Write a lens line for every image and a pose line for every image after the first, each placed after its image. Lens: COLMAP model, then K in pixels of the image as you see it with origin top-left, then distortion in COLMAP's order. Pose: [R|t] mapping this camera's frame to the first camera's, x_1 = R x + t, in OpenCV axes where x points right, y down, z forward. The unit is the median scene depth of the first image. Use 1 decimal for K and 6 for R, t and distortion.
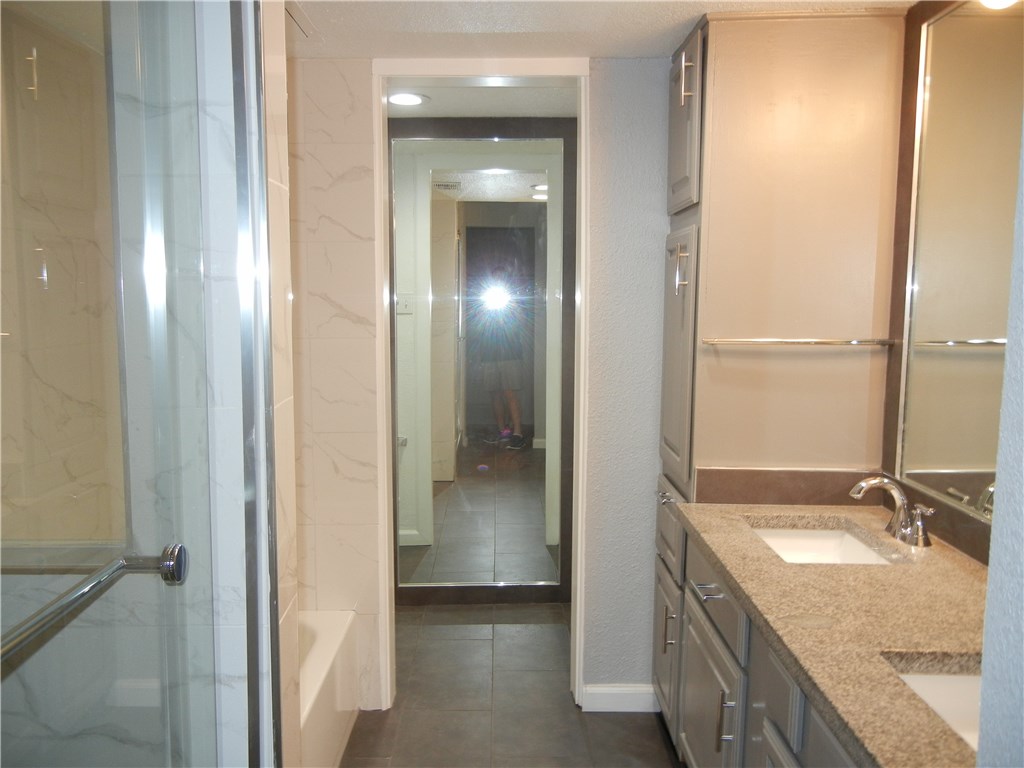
lens RADIAL K [[885.4, 0, 511.5], [0, 885.4, 385.7], [0, 0, 1]] dist [0.006207, -0.007203]
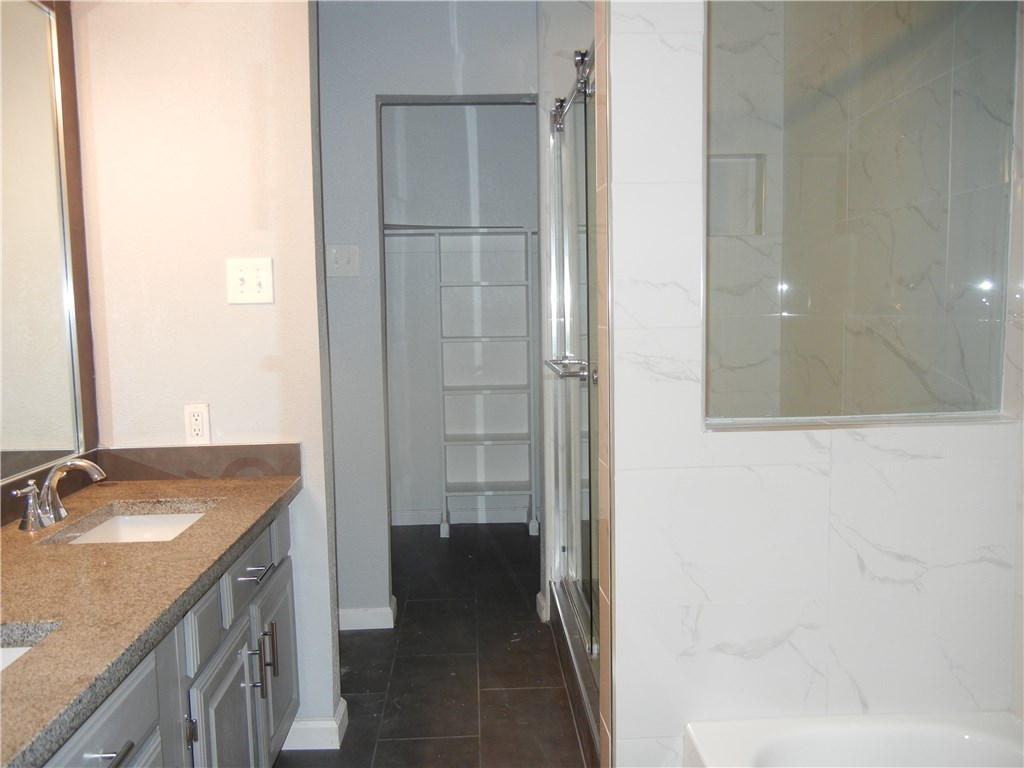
lens RADIAL K [[885.4, 0, 512.9], [0, 885.4, 385.3], [0, 0, 1]] dist [0.006207, -0.007203]
pose [[-0.999427, -0.003268, -0.033680, -0.040448], [-0.009999, 0.979400, 0.201682, -0.169070], [0.032327, 0.201903, -0.978872, 1.984028]]
